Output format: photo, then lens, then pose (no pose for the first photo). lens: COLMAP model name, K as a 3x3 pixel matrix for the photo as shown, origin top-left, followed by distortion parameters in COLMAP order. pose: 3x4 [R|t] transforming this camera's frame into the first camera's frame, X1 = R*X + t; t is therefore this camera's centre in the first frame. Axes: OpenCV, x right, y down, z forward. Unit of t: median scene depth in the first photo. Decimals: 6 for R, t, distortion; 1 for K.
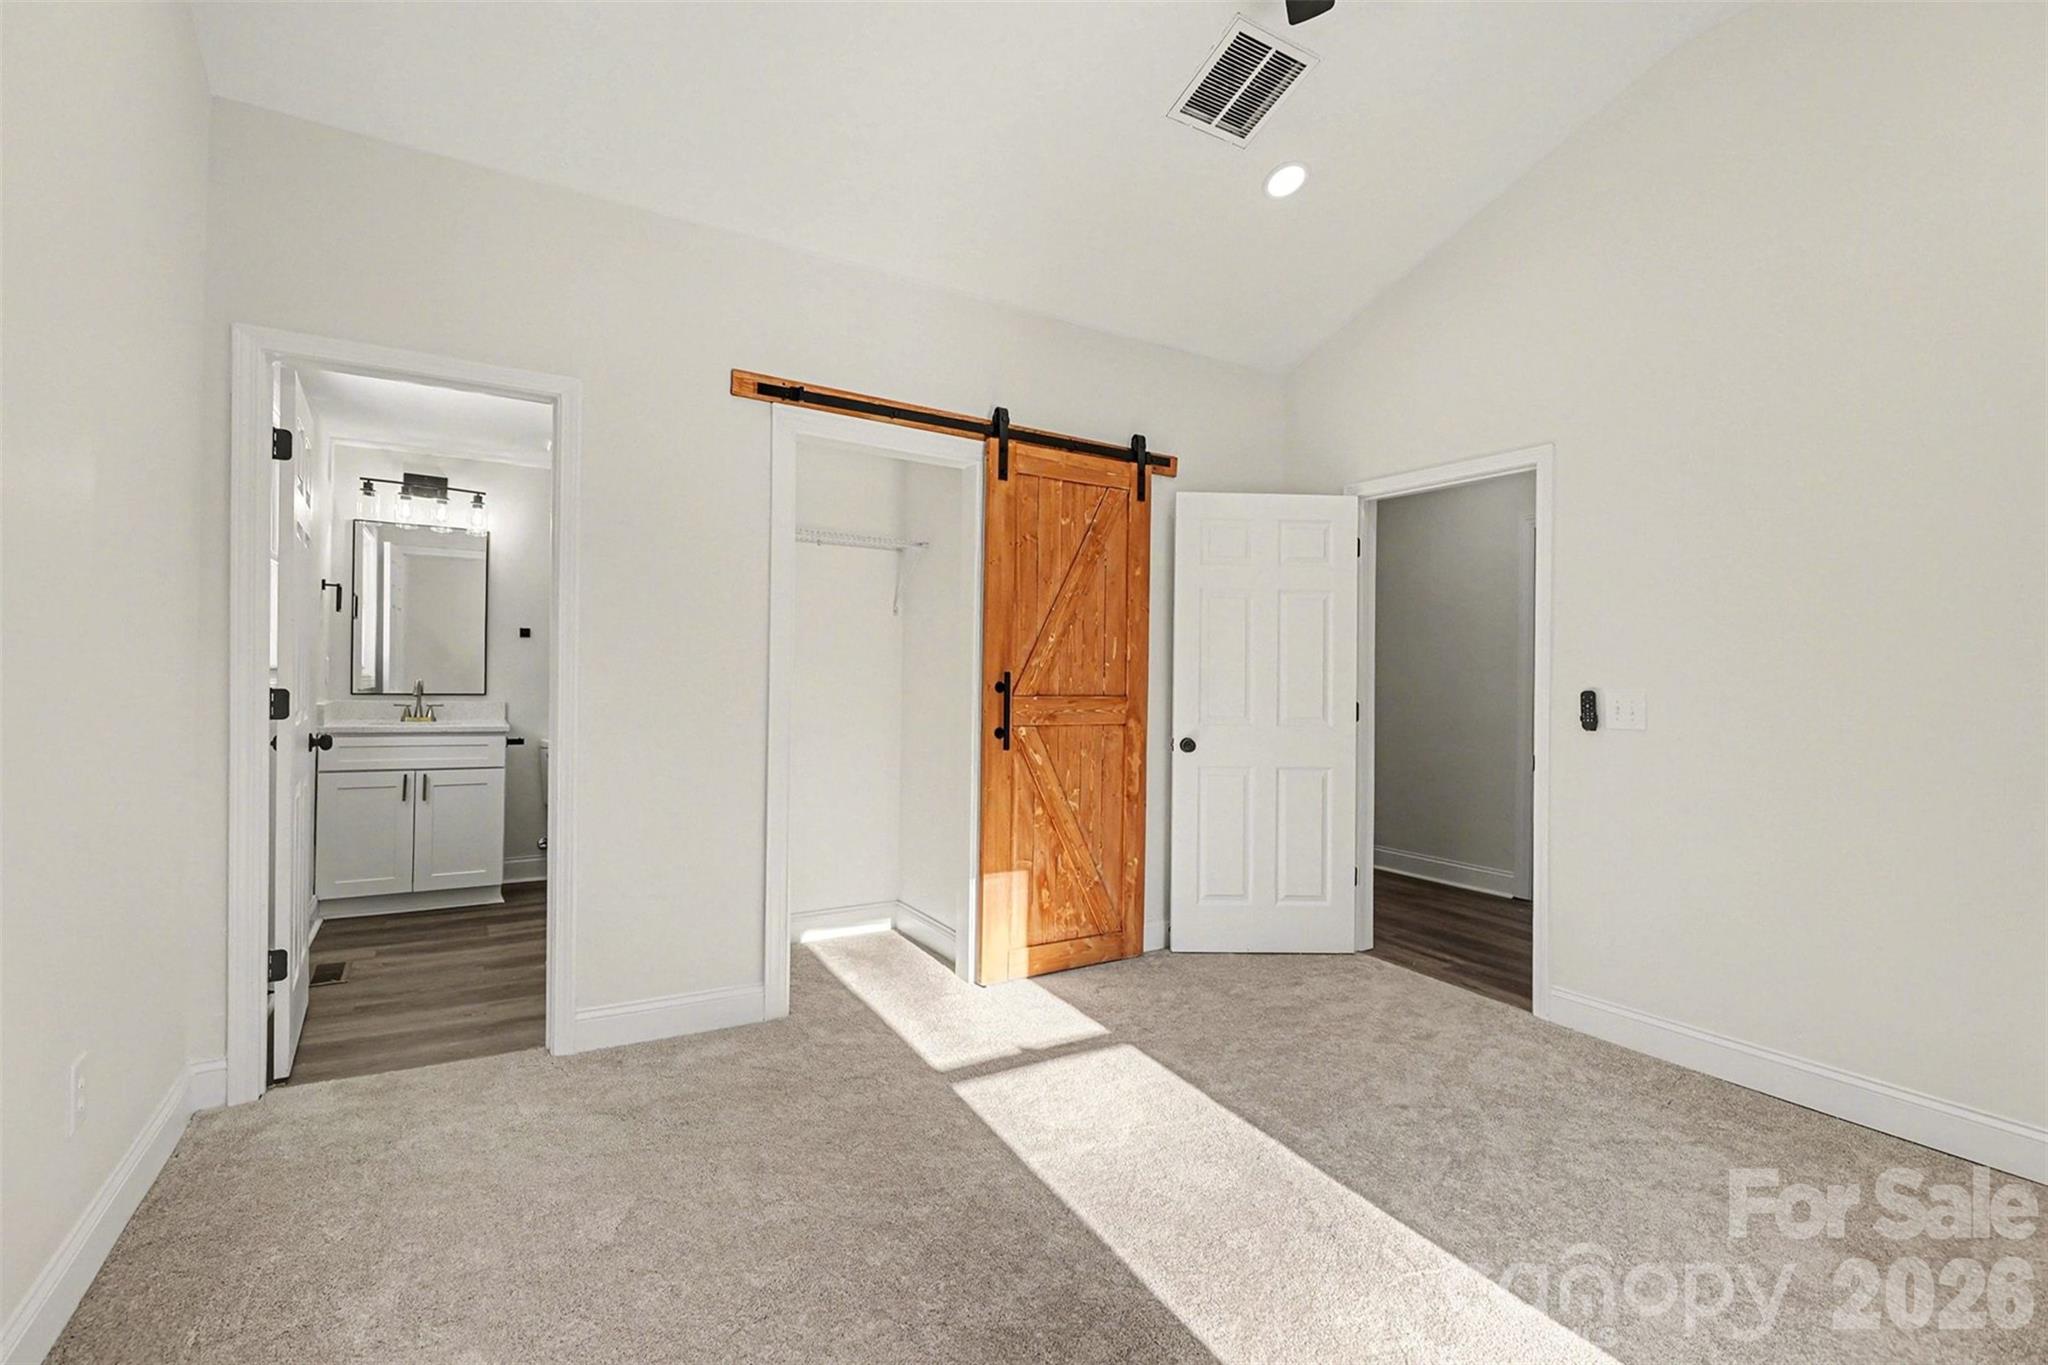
lens RADIAL K [[905.6, 0, 1014.6], [0, 905.6, 670.0], [0, 0, 1]] dist [0.002554, 0.000274]
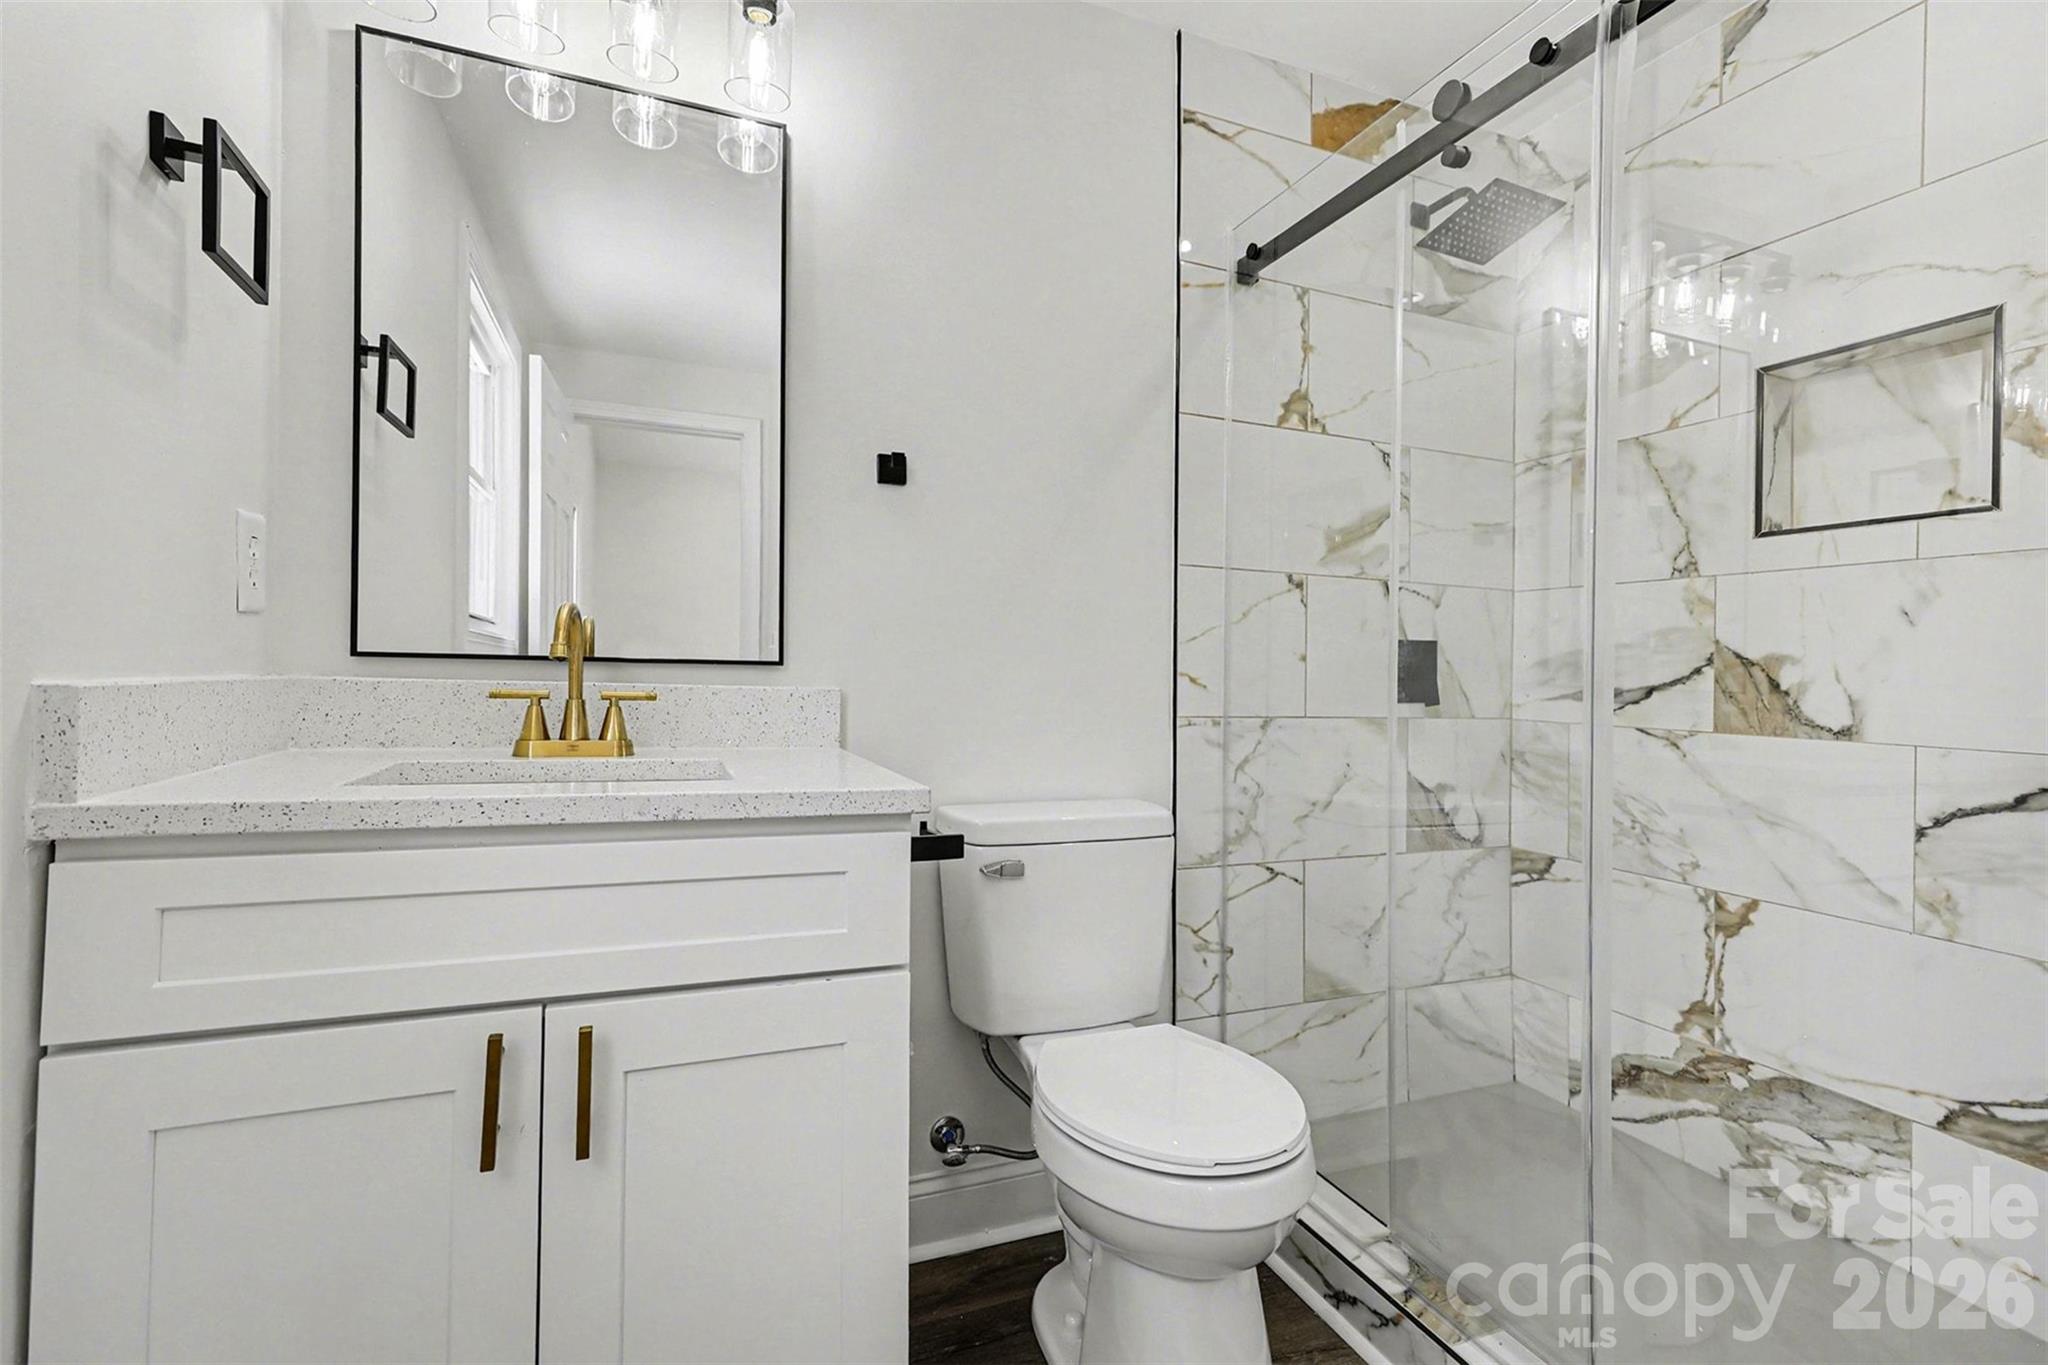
lens RADIAL K [[905.6, 0, 1026.8], [0, 905.6, 680.0], [0, 0, 1]] dist [0.002554, 0.000274]
pose [[0.987506, -0.002247, -0.157565, -0.482066], [0.002977, 0.999986, 0.004395, 0.033152], [0.157553, -0.004809, 0.987499, 0.755545]]
